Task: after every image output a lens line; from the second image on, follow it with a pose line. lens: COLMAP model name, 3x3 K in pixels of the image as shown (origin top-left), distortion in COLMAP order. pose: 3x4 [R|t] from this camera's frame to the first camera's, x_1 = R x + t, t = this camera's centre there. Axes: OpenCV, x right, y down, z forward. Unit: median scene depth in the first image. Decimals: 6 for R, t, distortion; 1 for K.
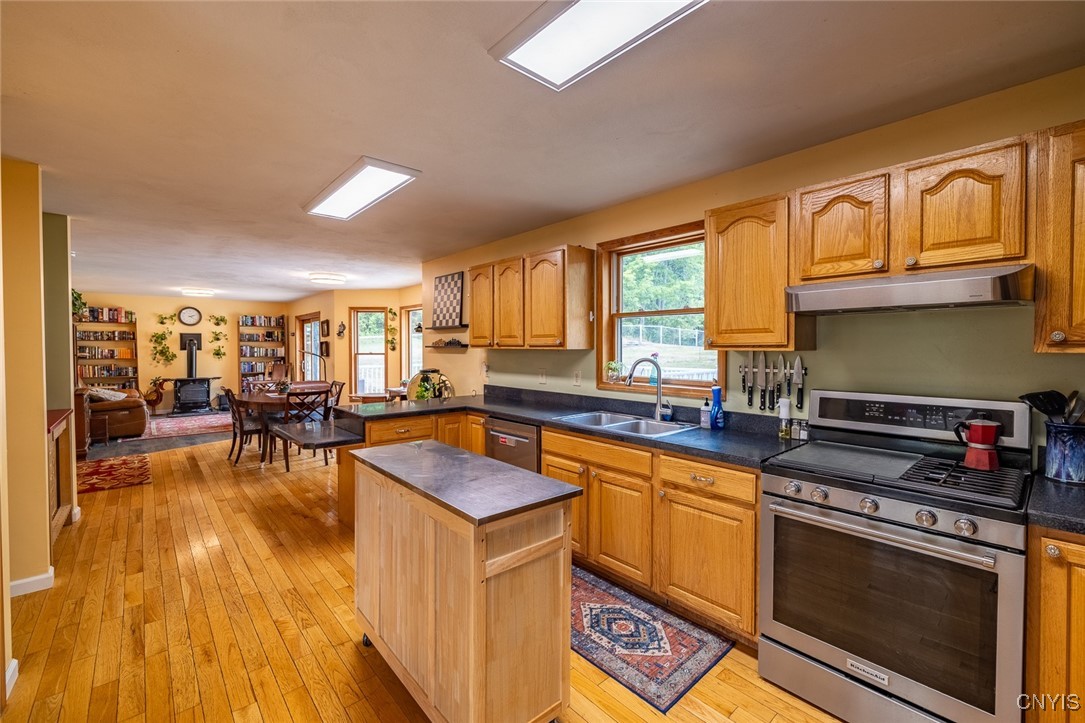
lens RADIAL K [[460.7, 0, 543.1], [0, 460.7, 360.7], [0, 0, 1]] dist [0.002739, -0.000096]
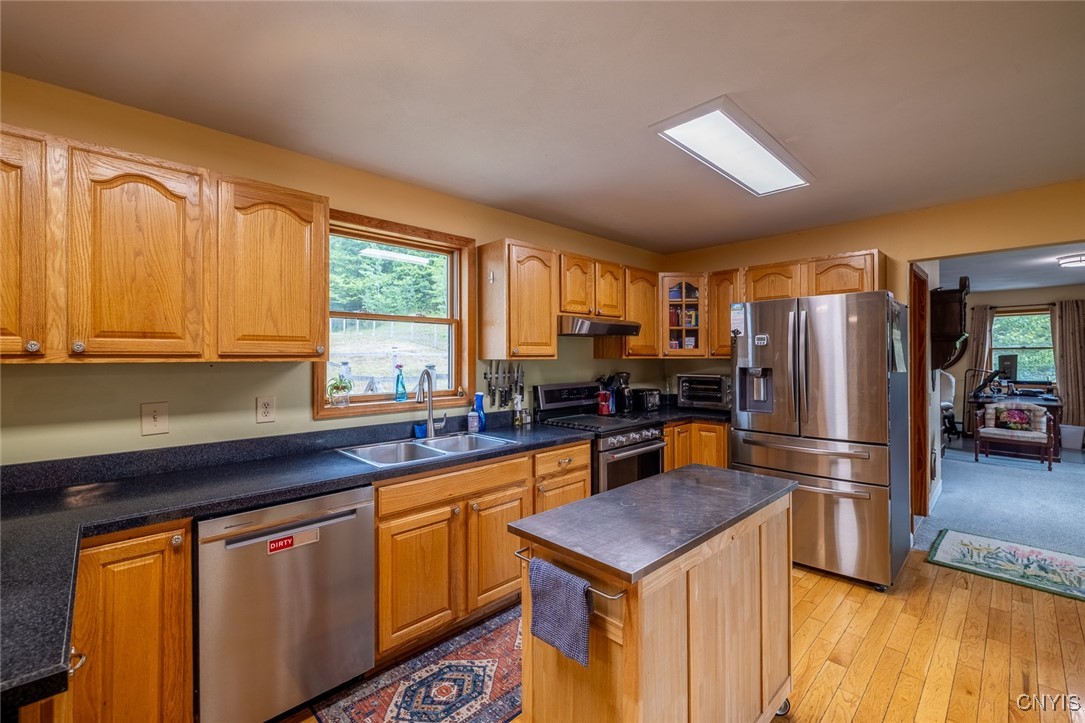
lens RADIAL K [[460.7, 0, 574.1], [0, 460.7, 346.0], [0, 0, 1]] dist [0.002739, -0.000096]
pose [[-0.084280, 0.017413, 0.996290, -0.692178], [0.029937, 0.999440, -0.014935, -0.029420], [-0.995992, 0.028567, -0.084754, 0.803905]]
